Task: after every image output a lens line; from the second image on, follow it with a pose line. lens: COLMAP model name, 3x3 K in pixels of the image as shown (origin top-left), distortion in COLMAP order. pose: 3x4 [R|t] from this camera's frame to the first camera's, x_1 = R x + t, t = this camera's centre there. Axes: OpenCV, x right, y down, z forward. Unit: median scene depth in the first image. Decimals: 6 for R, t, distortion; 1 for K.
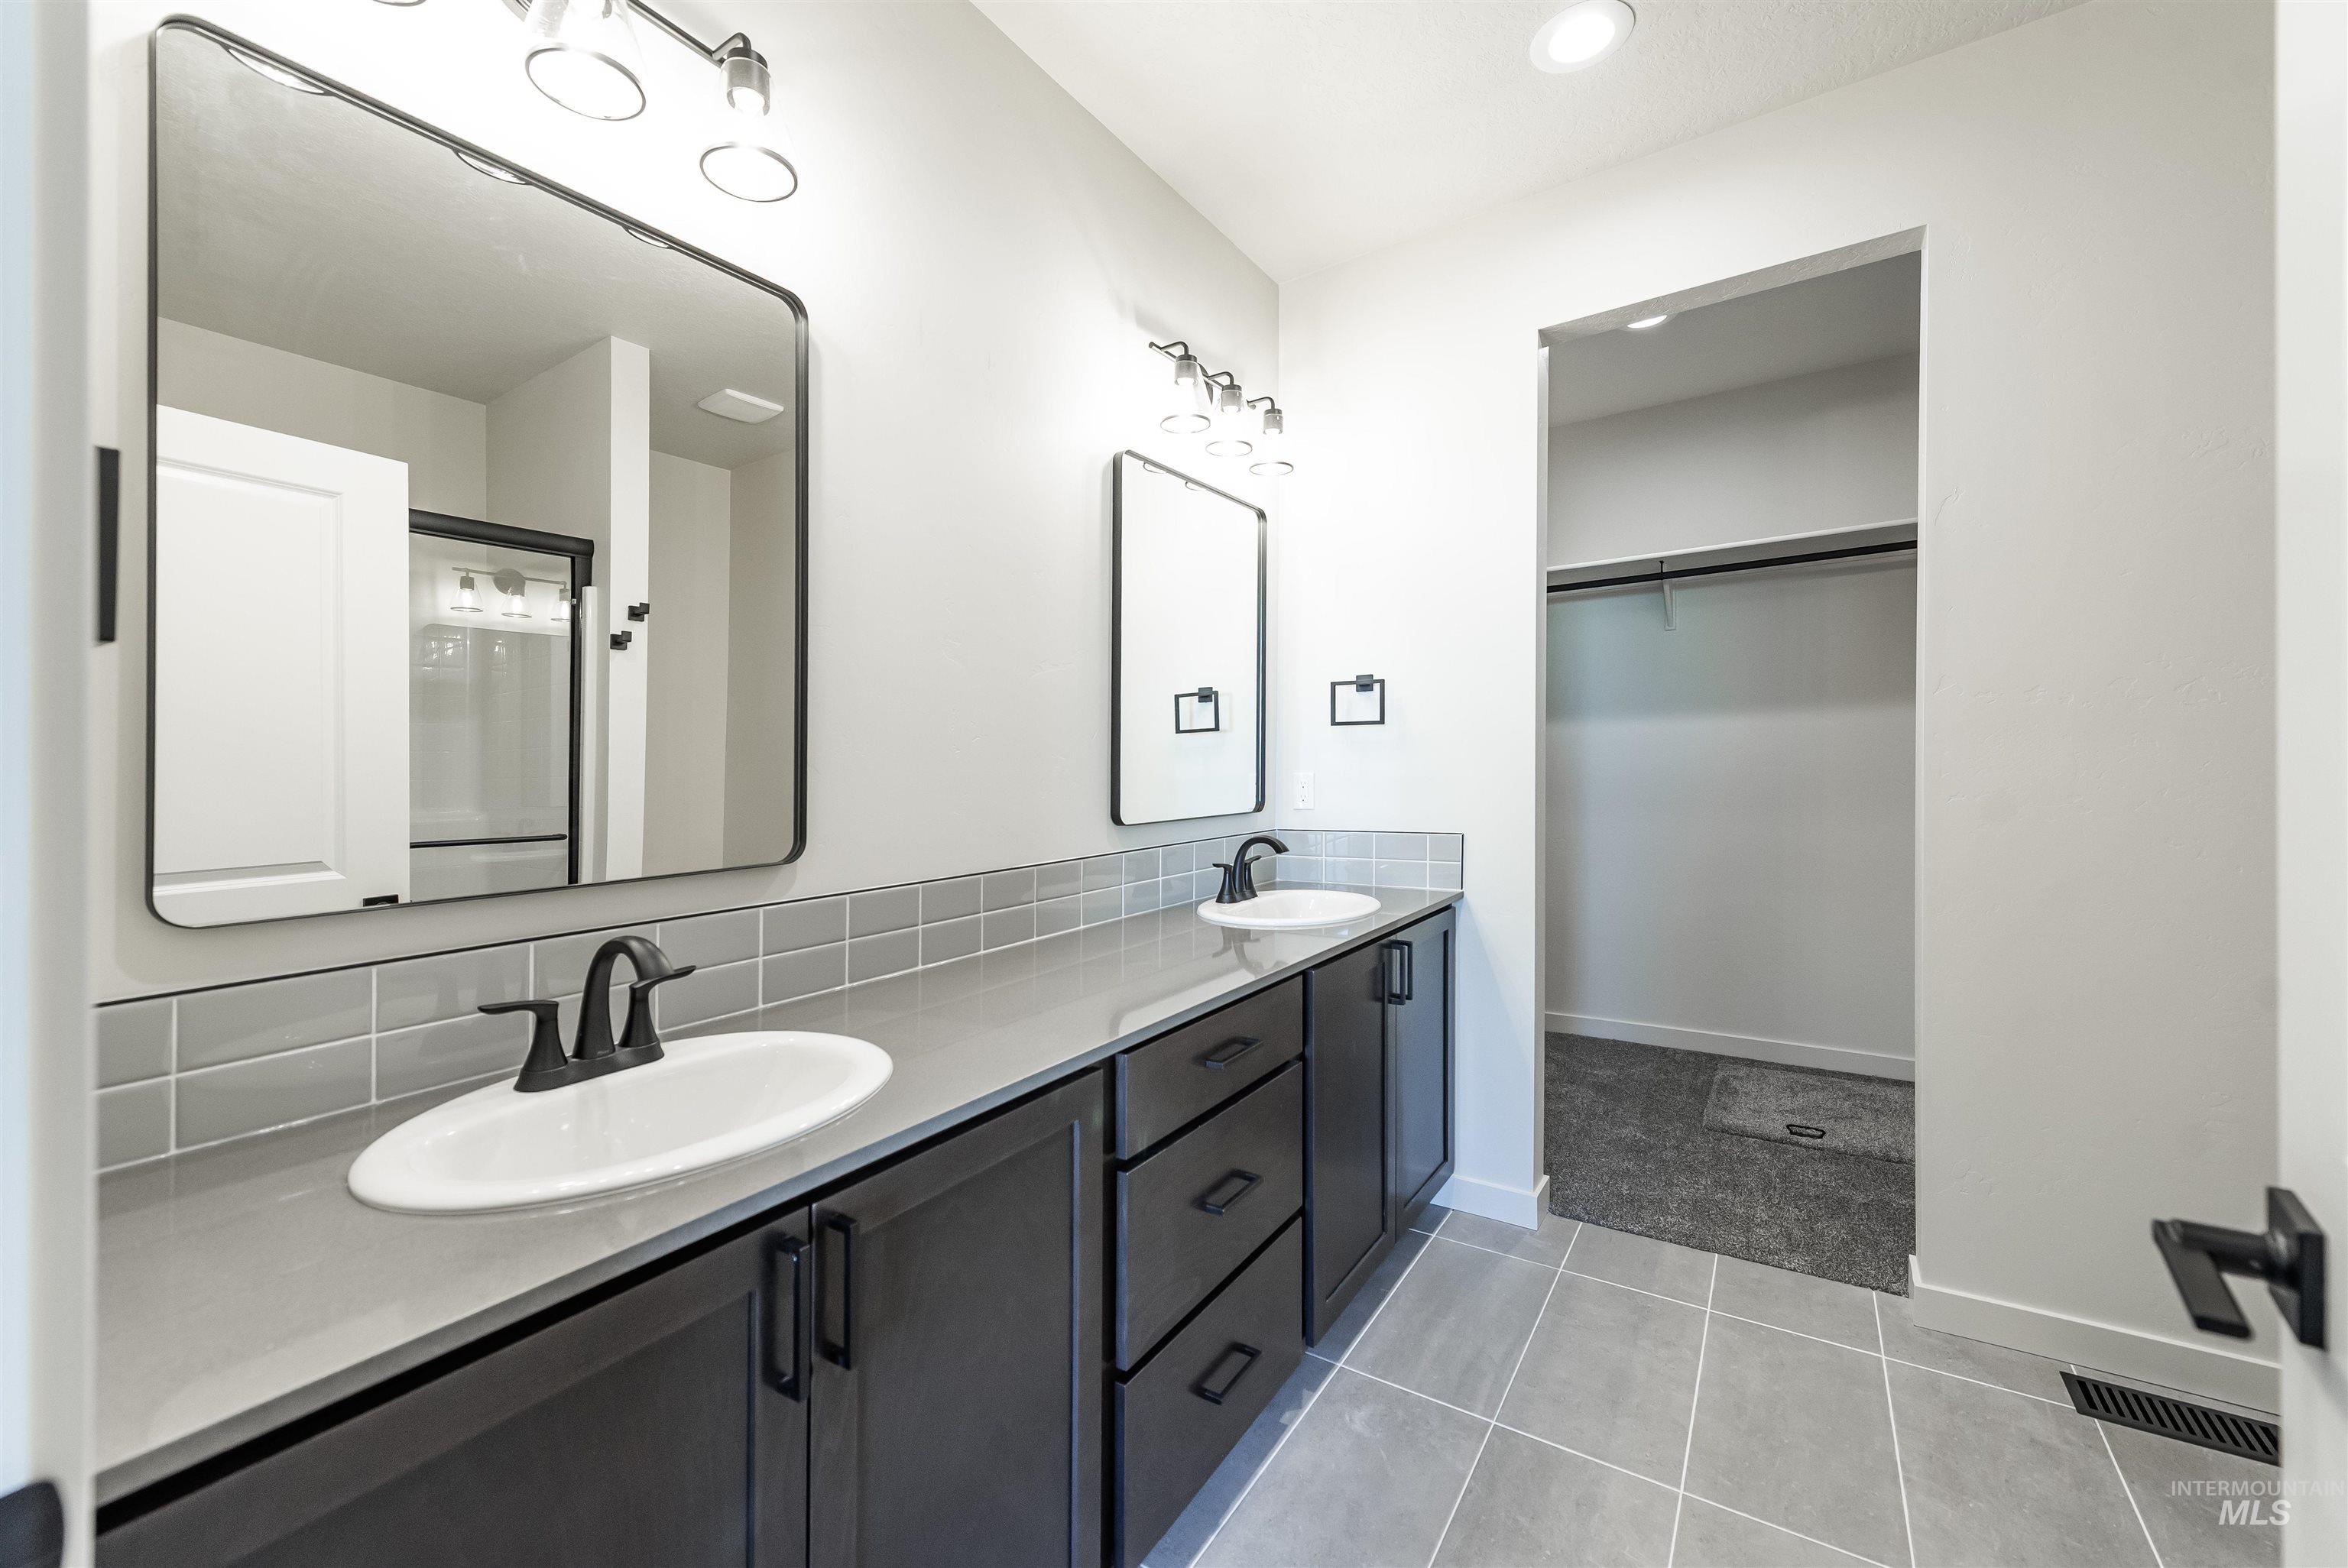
lens RADIAL K [[937.1, 0, 1166.0], [0, 937.1, 760.9], [0, 0, 1]] dist [0.009486, -0.002174]
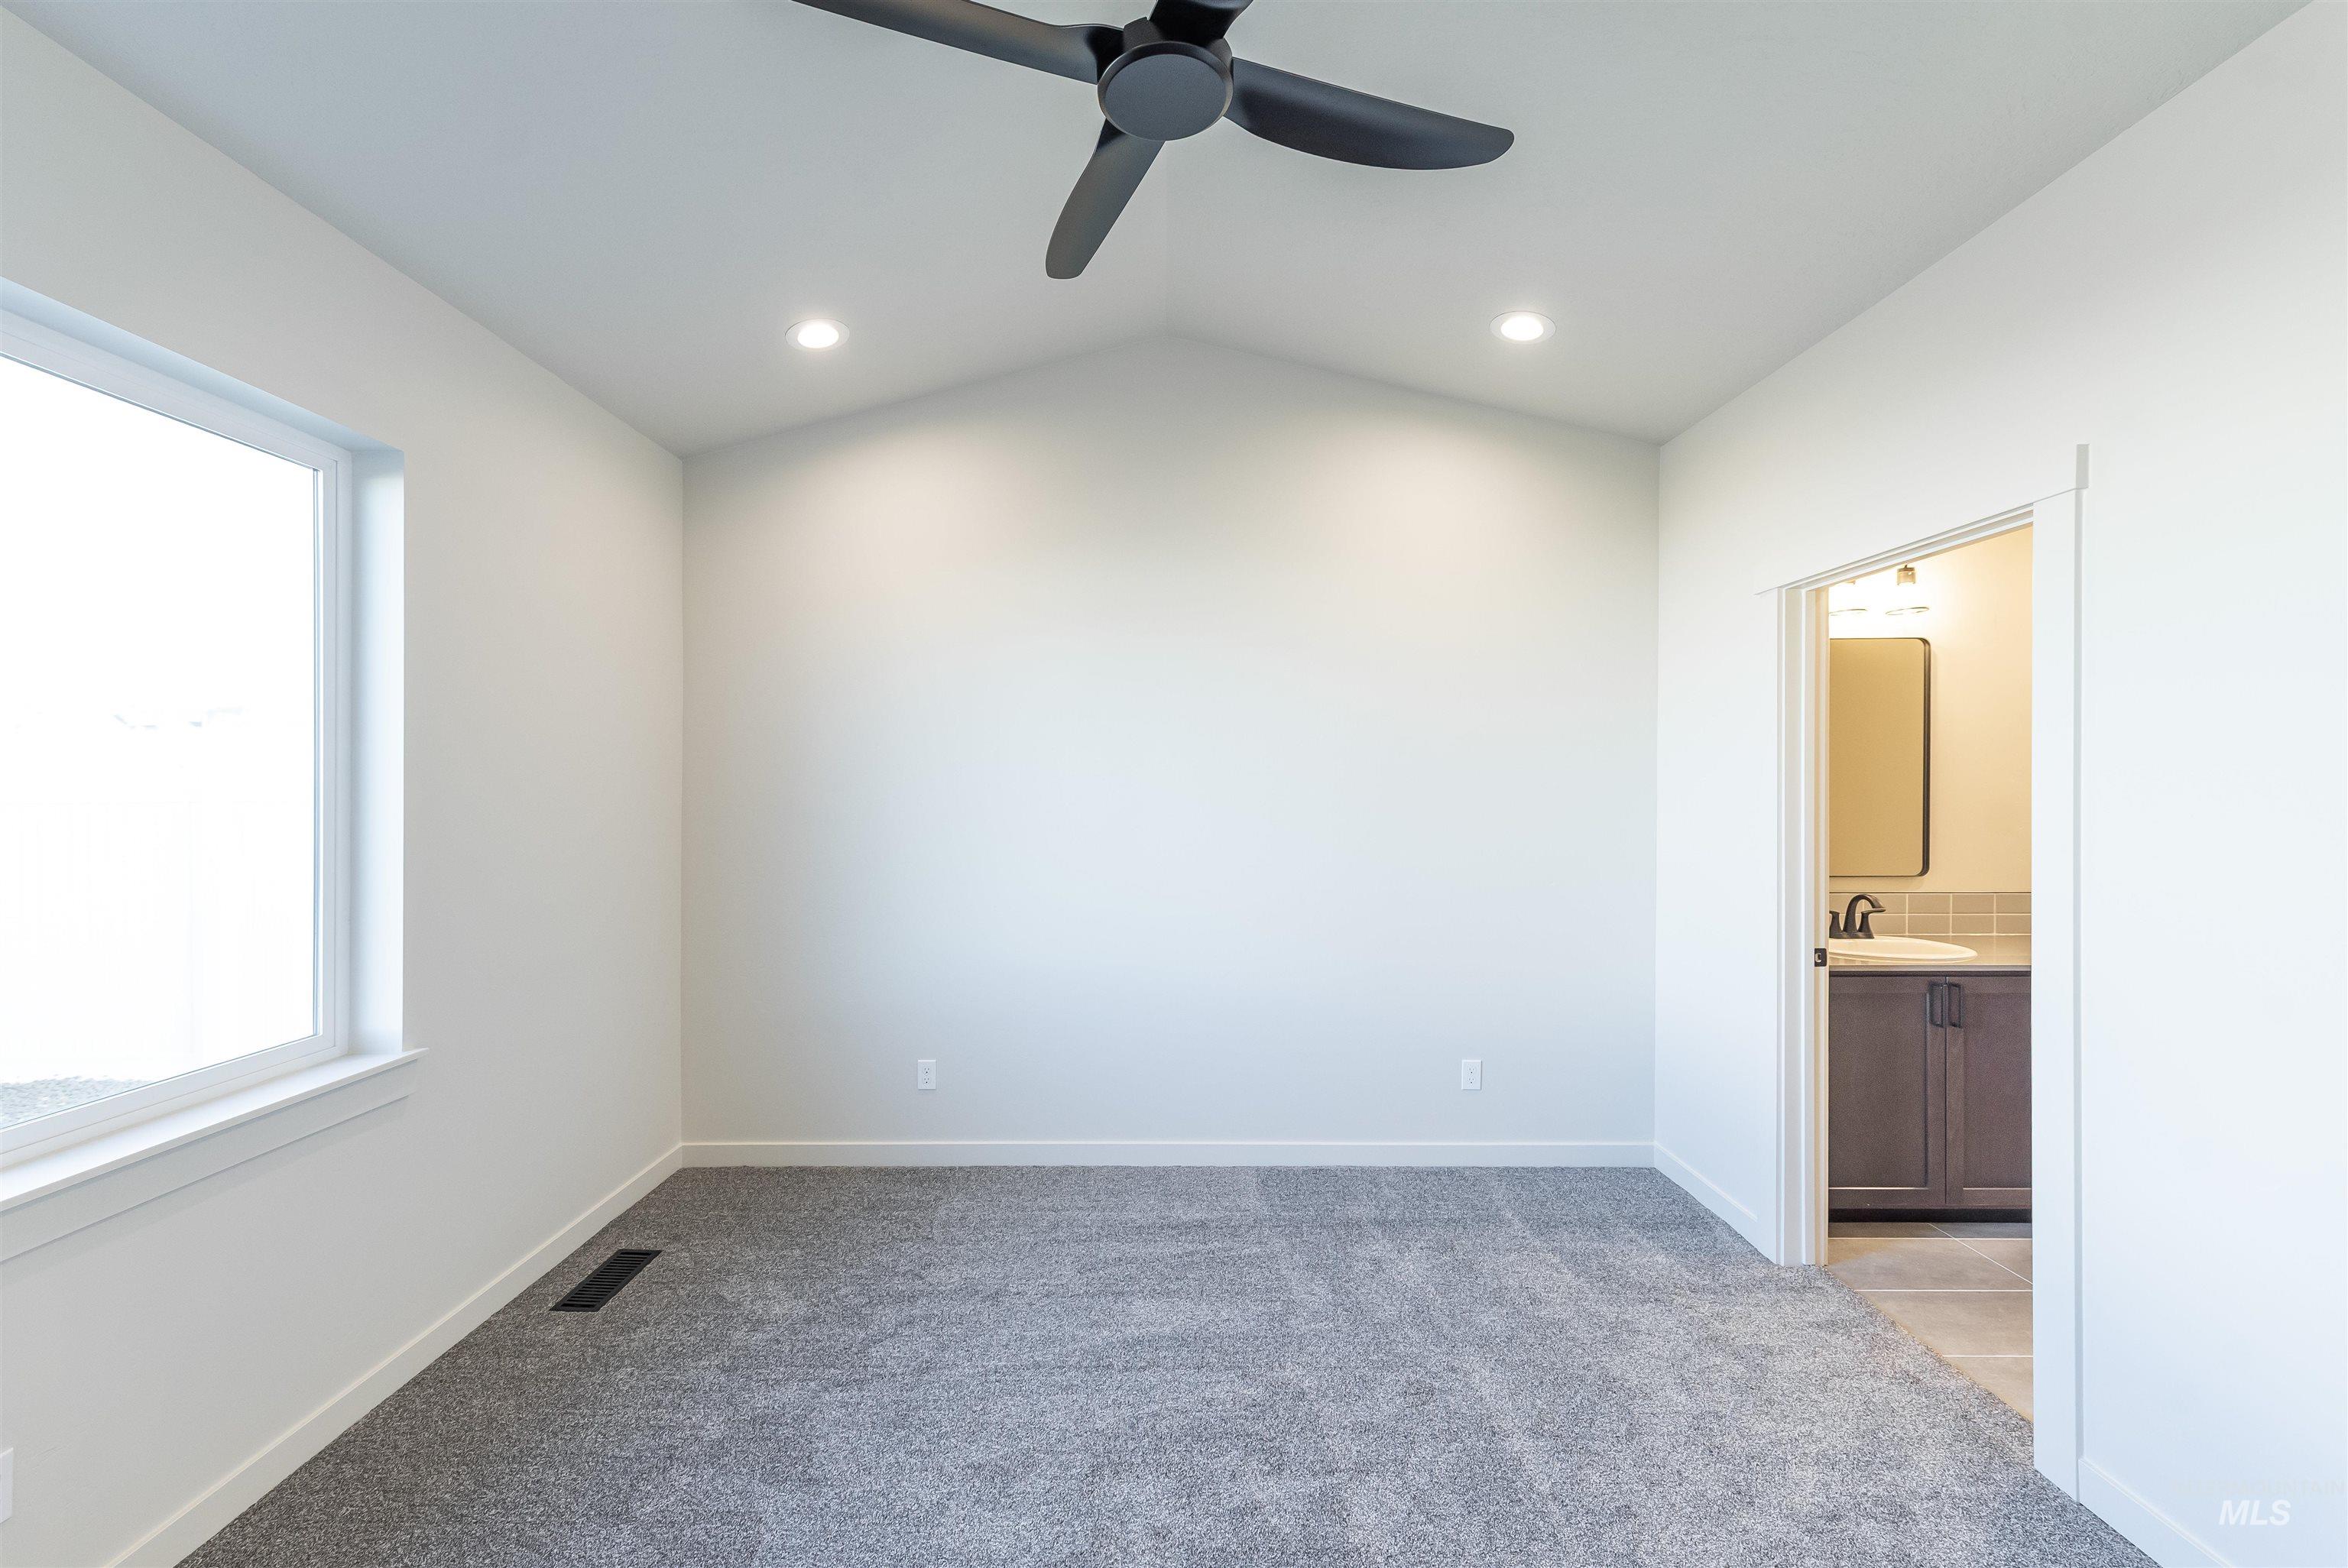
lens RADIAL K [[937.1, 0, 1155.0], [0, 937.1, 773.3], [0, 0, 1]] dist [0.009486, -0.002174]
pose [[0.550242, -0.000001, -0.835005, 0.716507], [-0.003299, 0.999992, -0.002176, -0.192465], [0.834999, 0.003952, 0.550238, -2.621353]]
